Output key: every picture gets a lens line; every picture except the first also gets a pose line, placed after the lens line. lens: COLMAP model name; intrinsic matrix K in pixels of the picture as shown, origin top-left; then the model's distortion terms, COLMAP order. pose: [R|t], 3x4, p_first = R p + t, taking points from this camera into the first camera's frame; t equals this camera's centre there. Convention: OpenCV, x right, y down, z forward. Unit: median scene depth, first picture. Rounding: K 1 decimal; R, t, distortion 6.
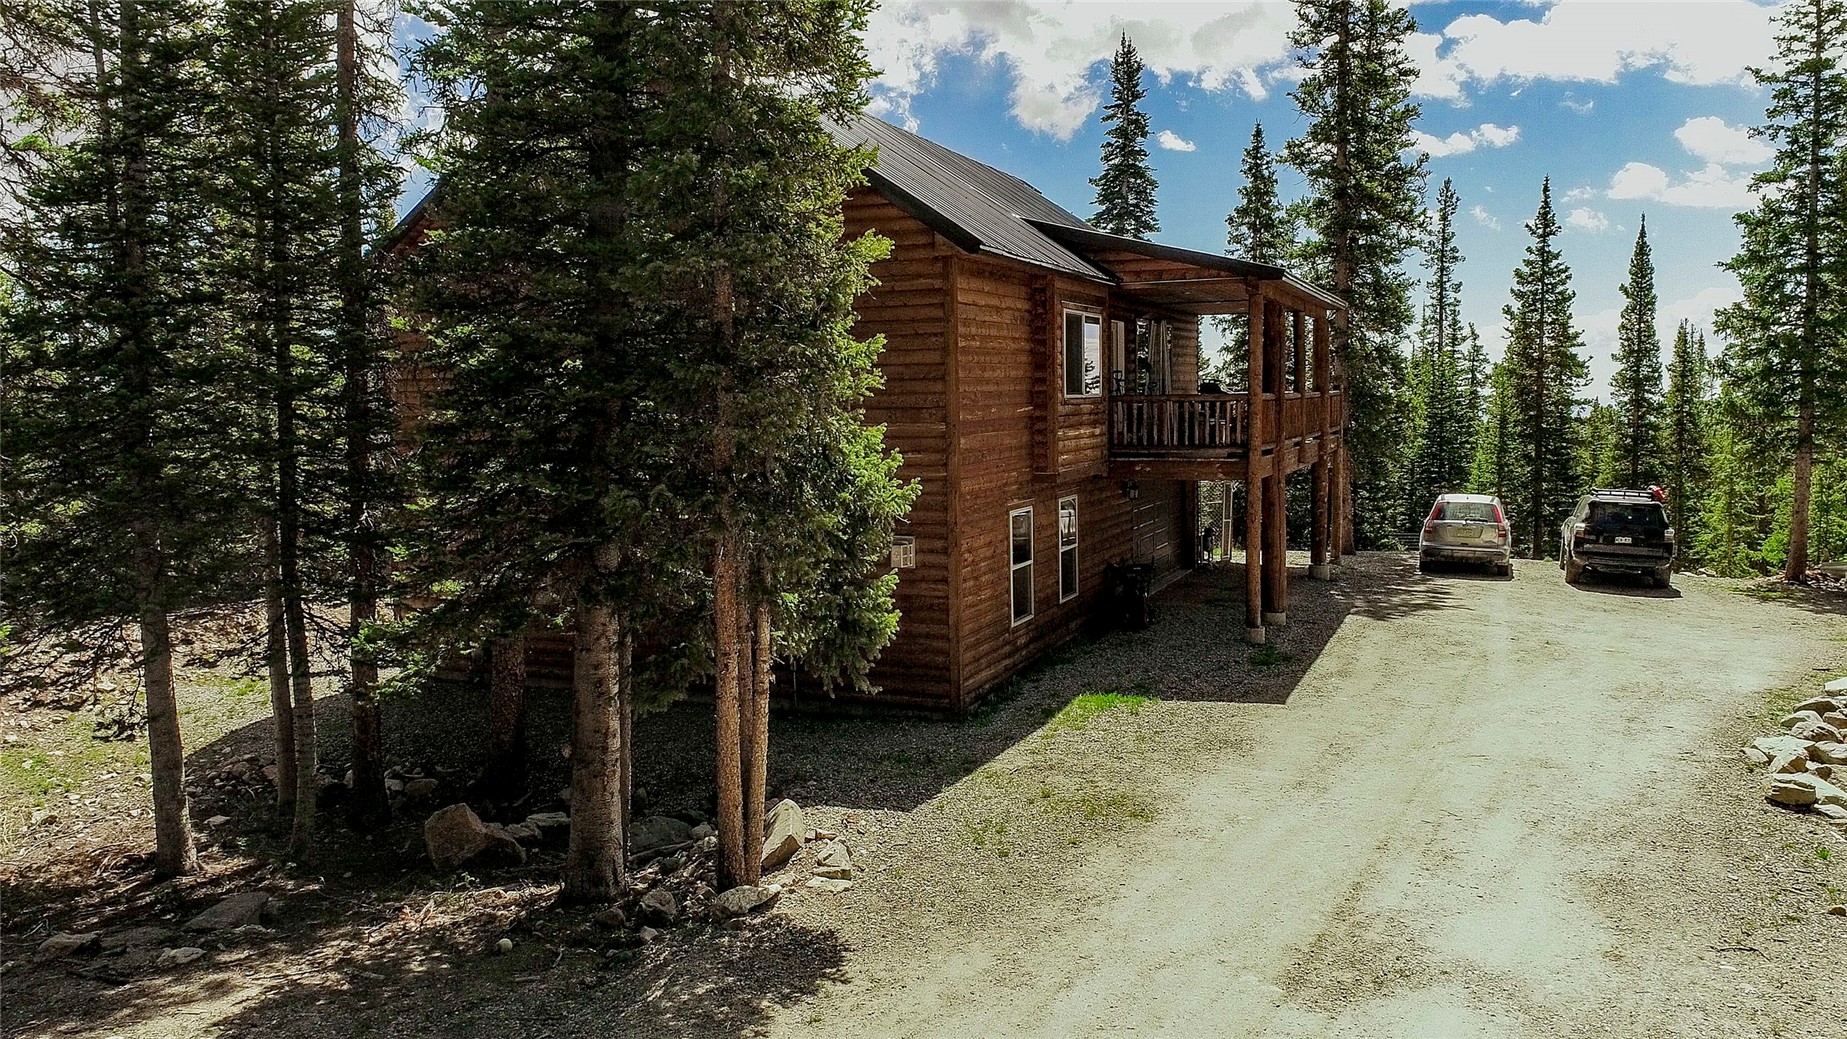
lens RADIAL K [[1330.1, 0, 922.6], [0, 1330.1, 522.7], [0, 0, 1]] dist [-0.009579, -0.000639]
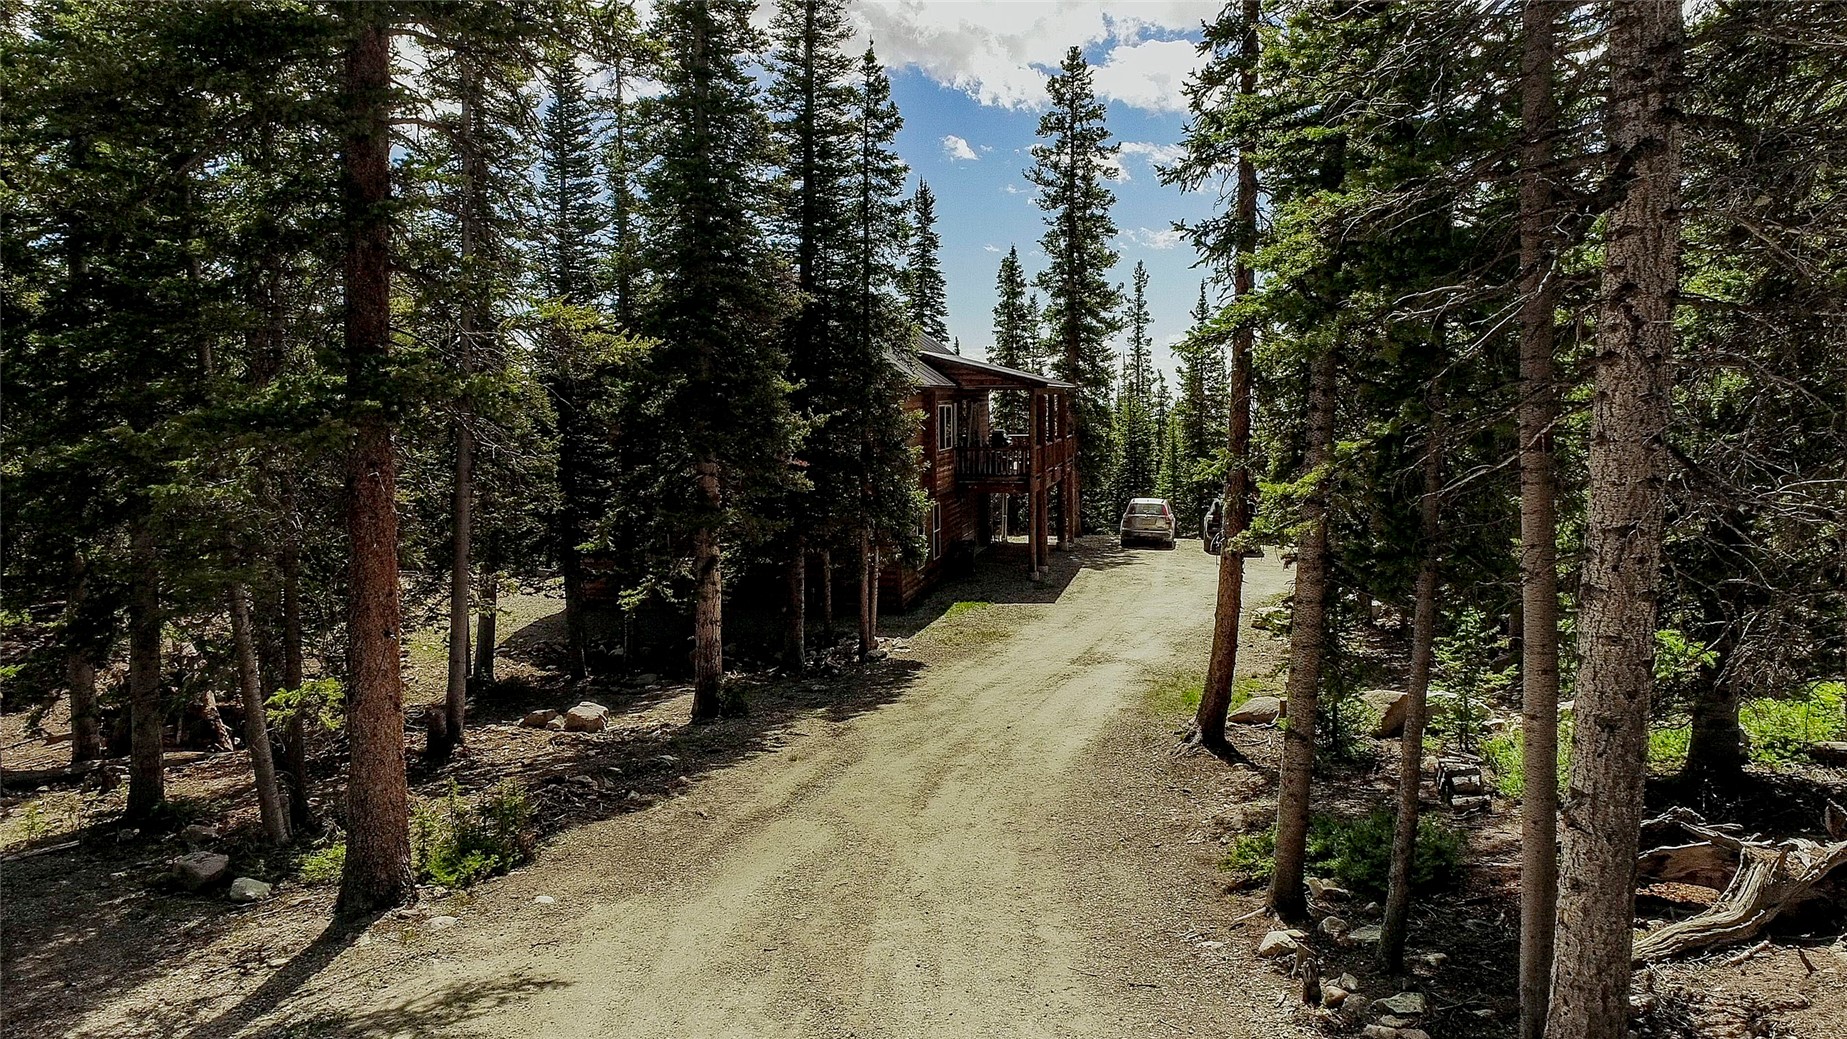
lens RADIAL K [[1330.1, 0, 922.6], [0, 1330.1, 522.7], [0, 0, 1]] dist [-0.009579, -0.000639]
pose [[0.979500, -0.011803, 0.201098, -0.174224], [0.012098, 0.999927, -0.000239, 0.005129], [-0.201081, 0.002667, 0.979571, -0.499800]]
